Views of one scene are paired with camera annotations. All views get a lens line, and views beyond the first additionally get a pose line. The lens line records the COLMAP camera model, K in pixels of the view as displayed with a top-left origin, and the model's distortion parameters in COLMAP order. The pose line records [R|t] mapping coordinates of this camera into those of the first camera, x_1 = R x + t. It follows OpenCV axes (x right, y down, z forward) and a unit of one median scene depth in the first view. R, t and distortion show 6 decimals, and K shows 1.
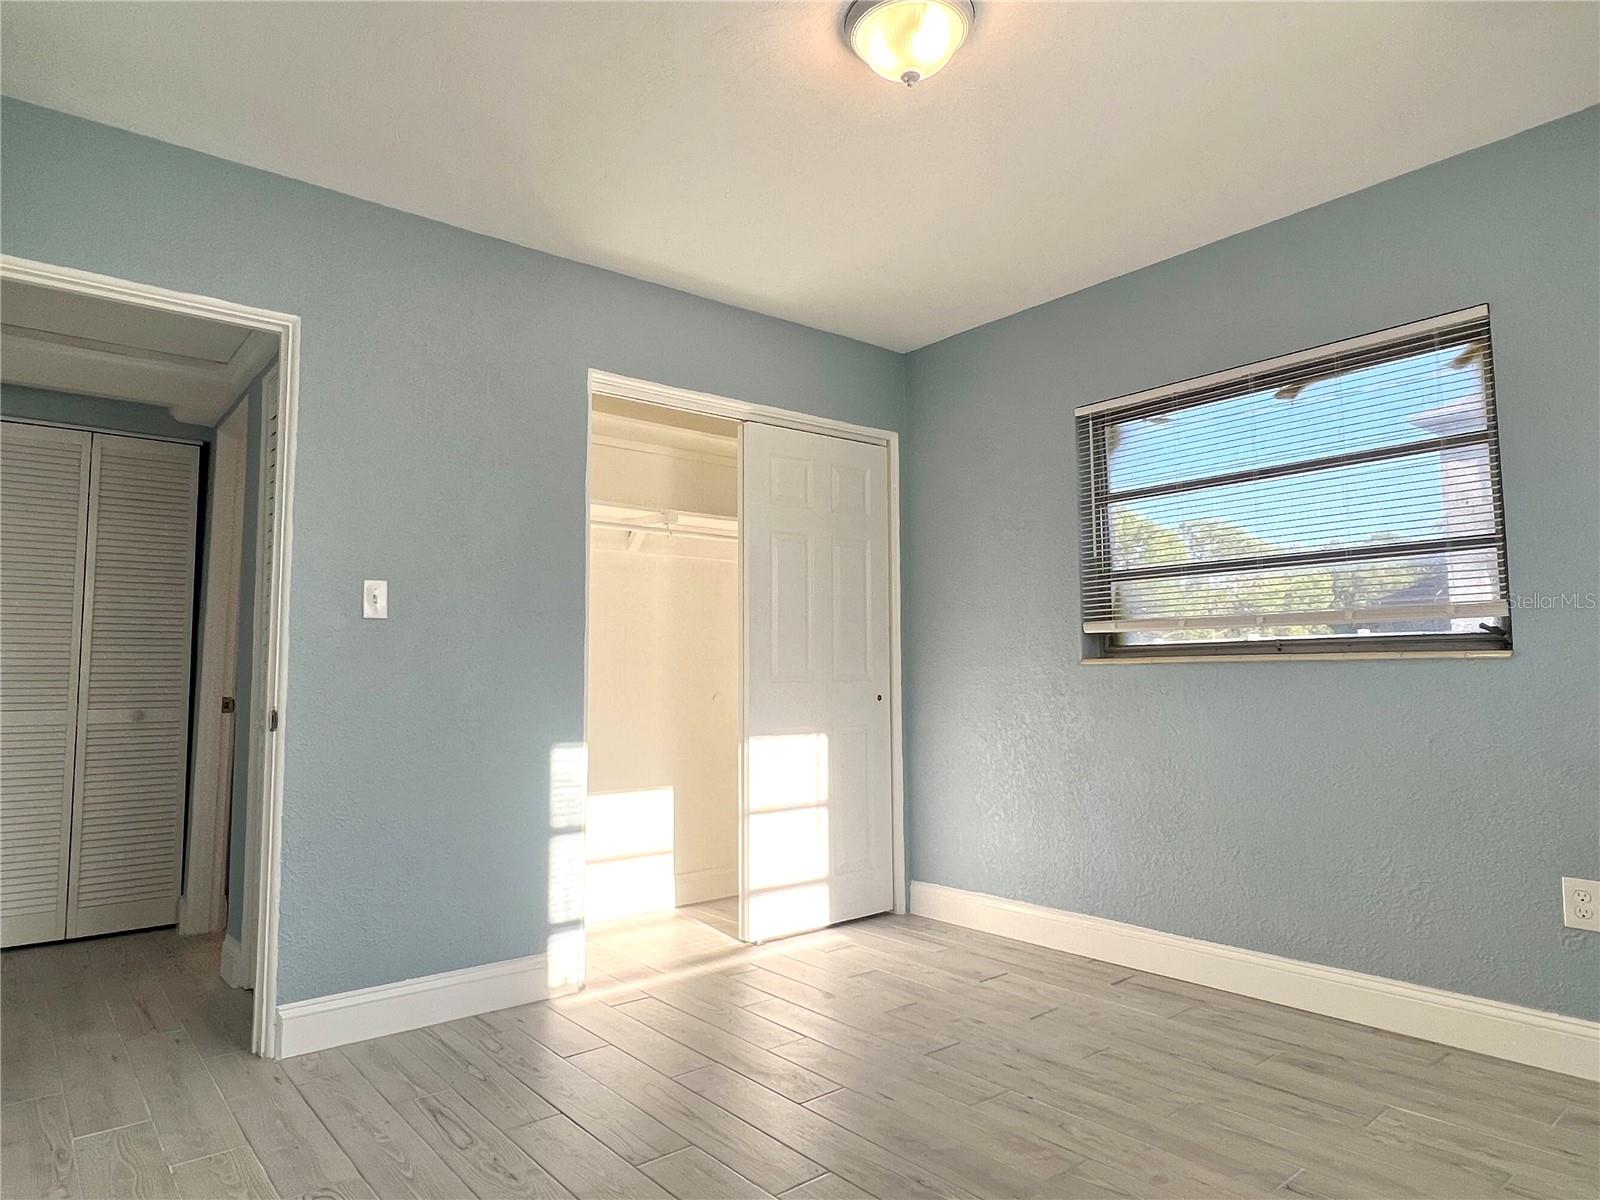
lens RADIAL K [[968.6, 0, 790.4], [0, 968.6, 608.5], [0, 0, 1]] dist [0.006859, -0.001355]
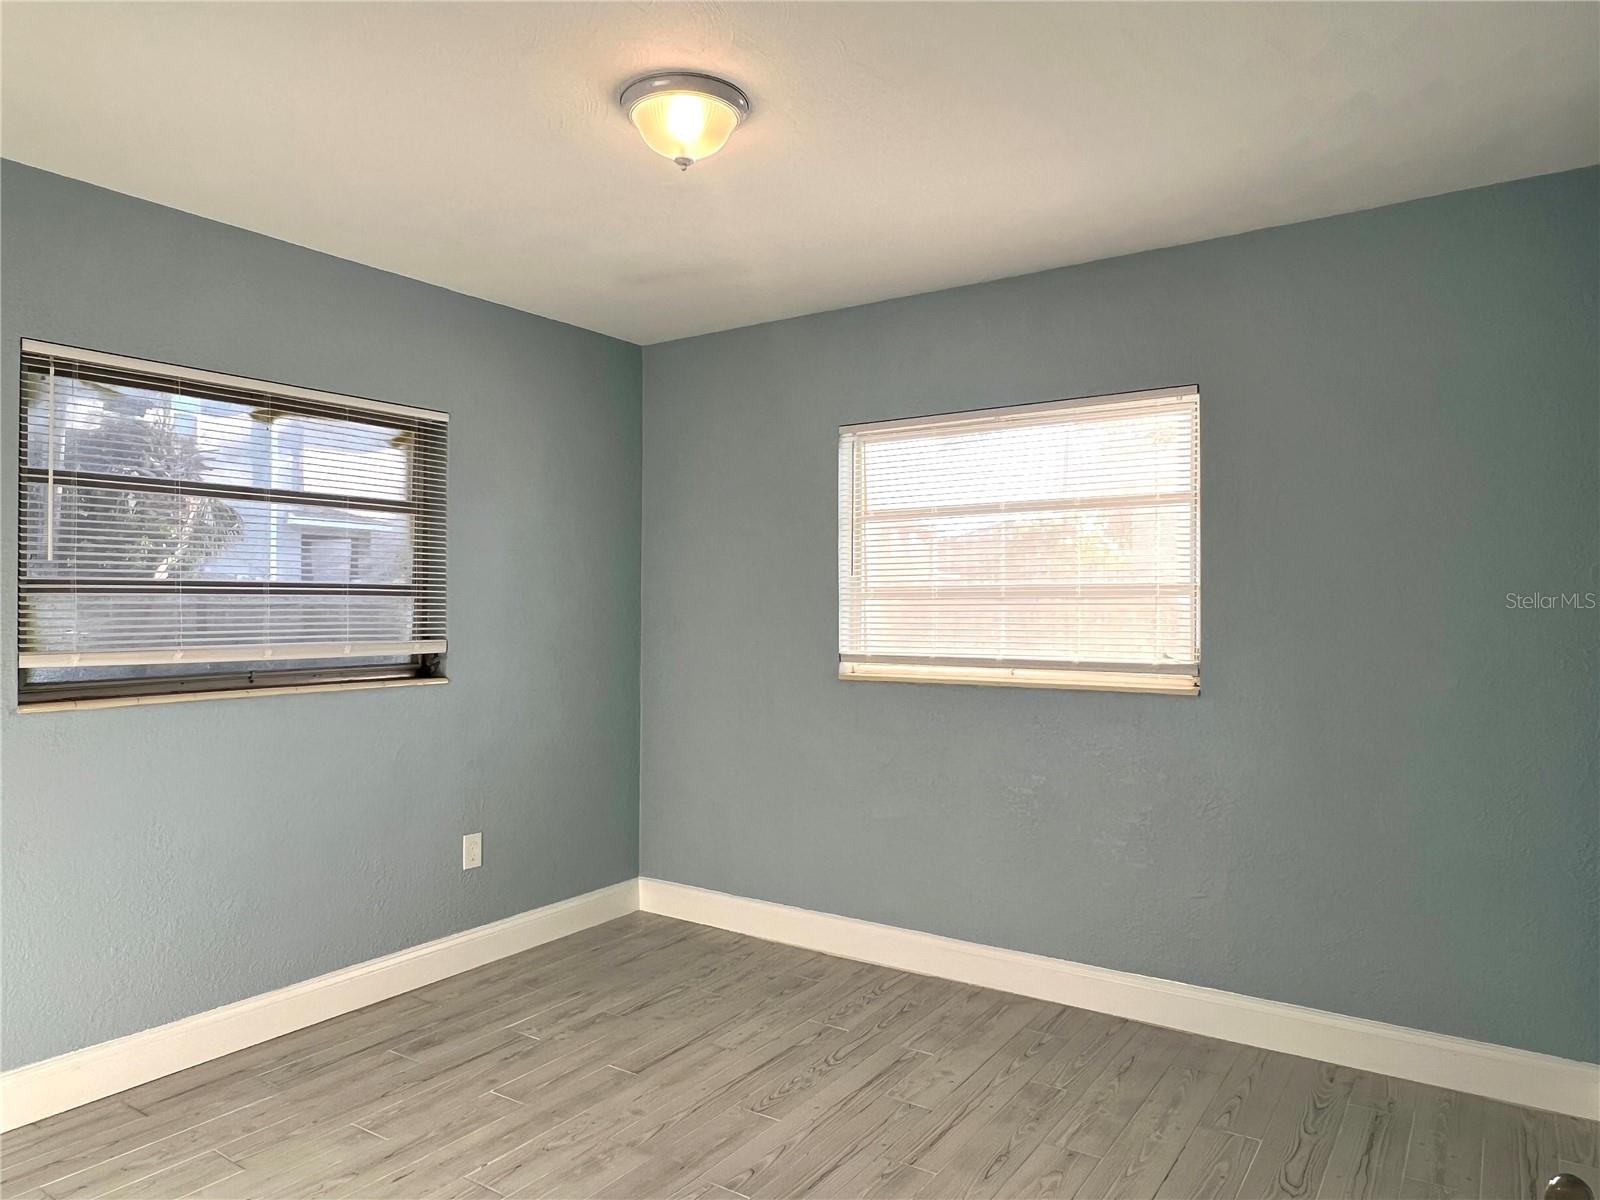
lens RADIAL K [[1059.5, 0, 784.0], [0, 1059.5, 607.8], [0, 0, 1]] dist [0.002358, -0.000931]
pose [[-0.260056, 0.005238, 0.965579, -0.776235], [-0.066106, 0.997542, -0.023216, -0.049623], [-0.963328, -0.069868, -0.259071, 0.908881]]
